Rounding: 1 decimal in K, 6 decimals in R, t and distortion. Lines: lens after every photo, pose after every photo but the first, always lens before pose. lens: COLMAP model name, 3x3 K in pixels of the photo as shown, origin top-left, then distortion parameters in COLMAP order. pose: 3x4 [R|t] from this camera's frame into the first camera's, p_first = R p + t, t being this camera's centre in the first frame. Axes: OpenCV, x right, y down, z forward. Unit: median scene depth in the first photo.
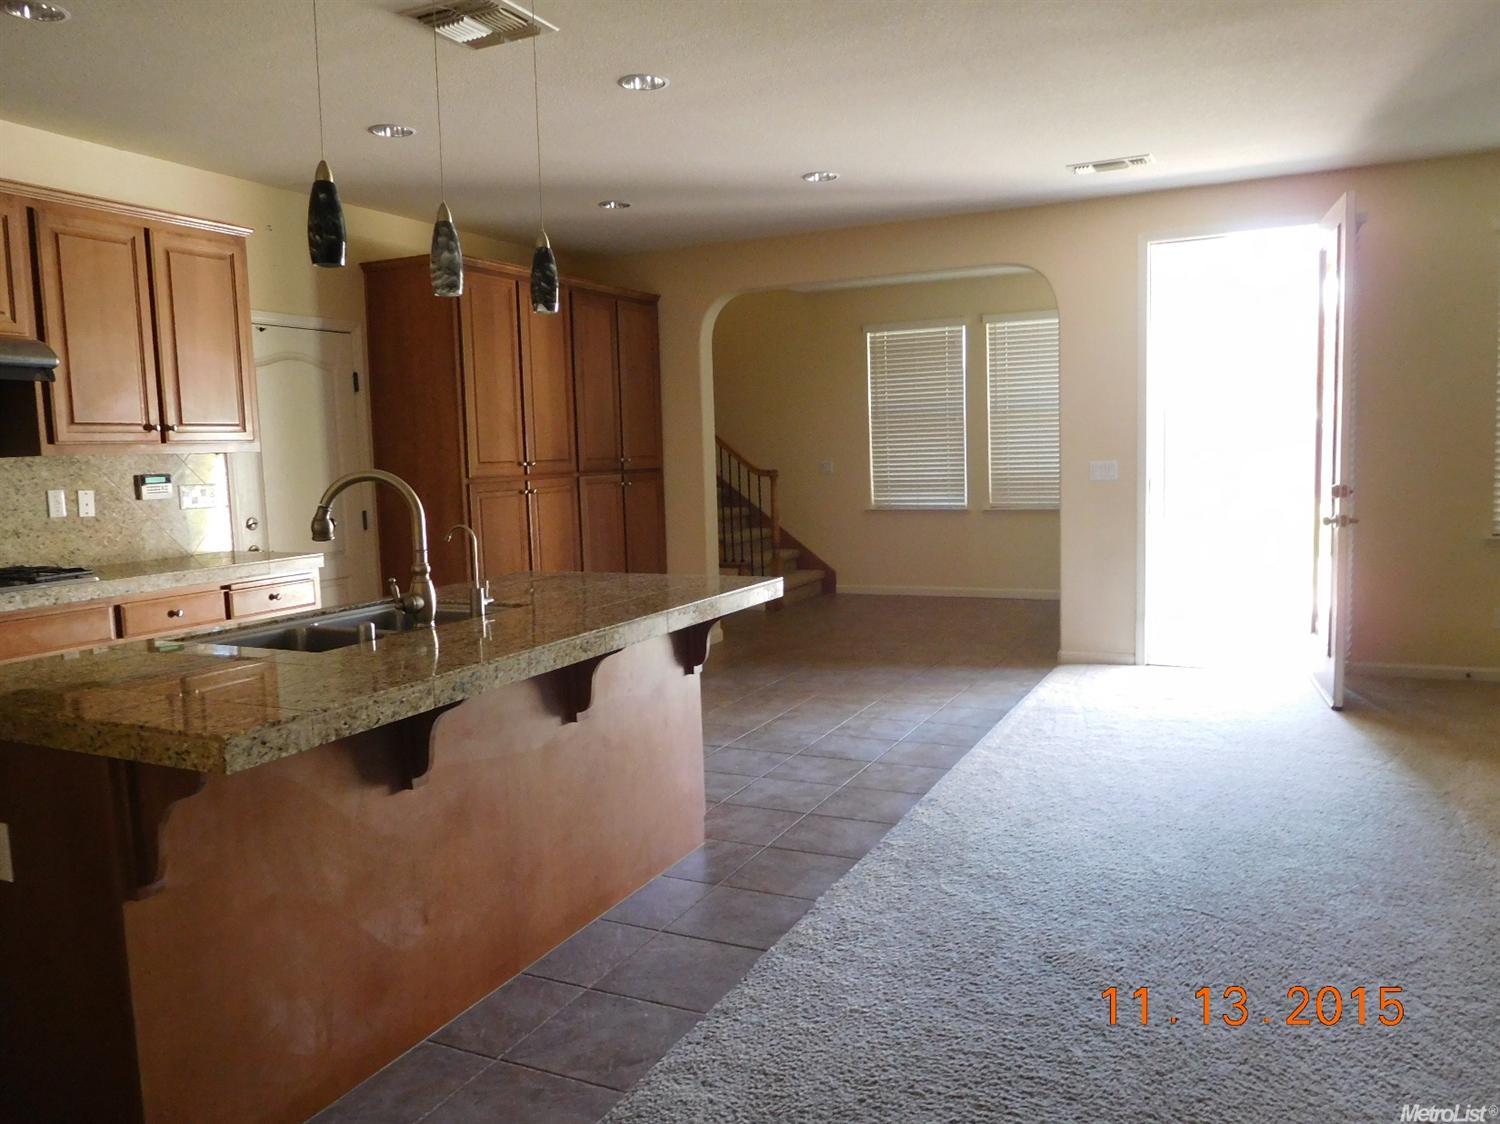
lens RADIAL K [[1126.3, 0, 750.0], [0, 1126.3, 562.0], [0, 0, 1]] dist [0.000140, -0.000344]
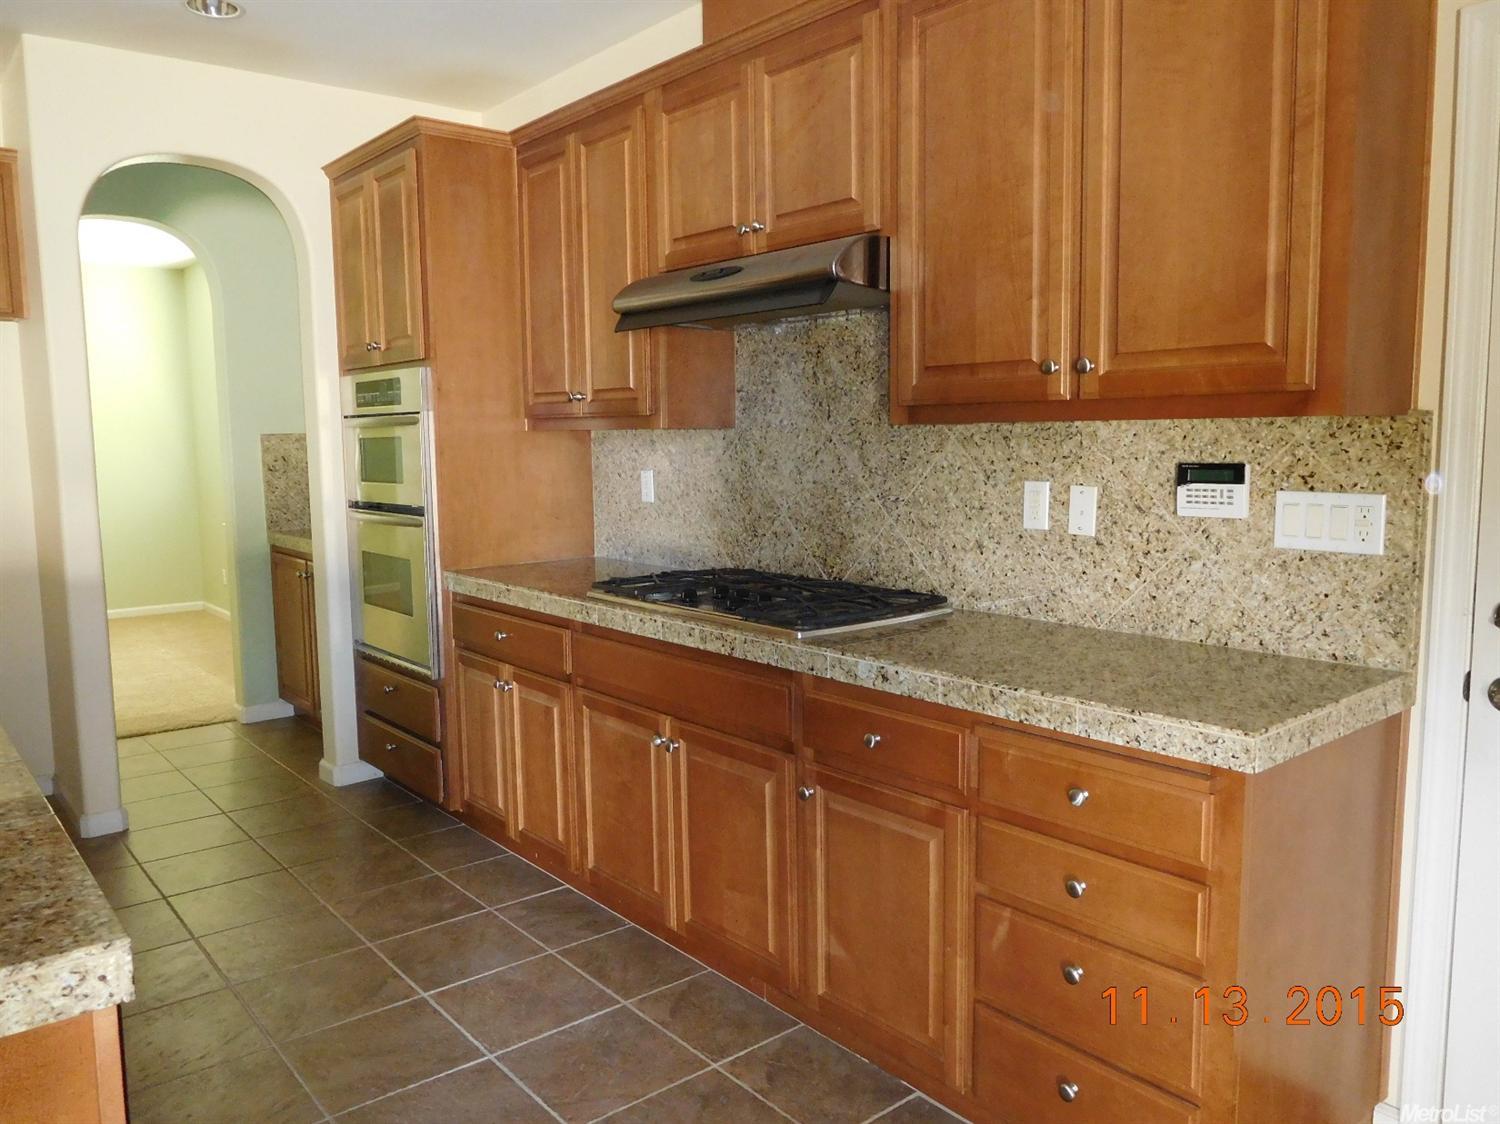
lens RADIAL K [[1126.3, 0, 750.0], [0, 1126.3, 562.0], [0, 0, 1]] dist [0.000140, -0.000344]
pose [[-0.420112, 0.138205, -0.896887, -0.035847], [-0.065248, 0.981176, 0.181757, -0.117081], [0.905124, 0.134879, -0.403186, 1.092396]]
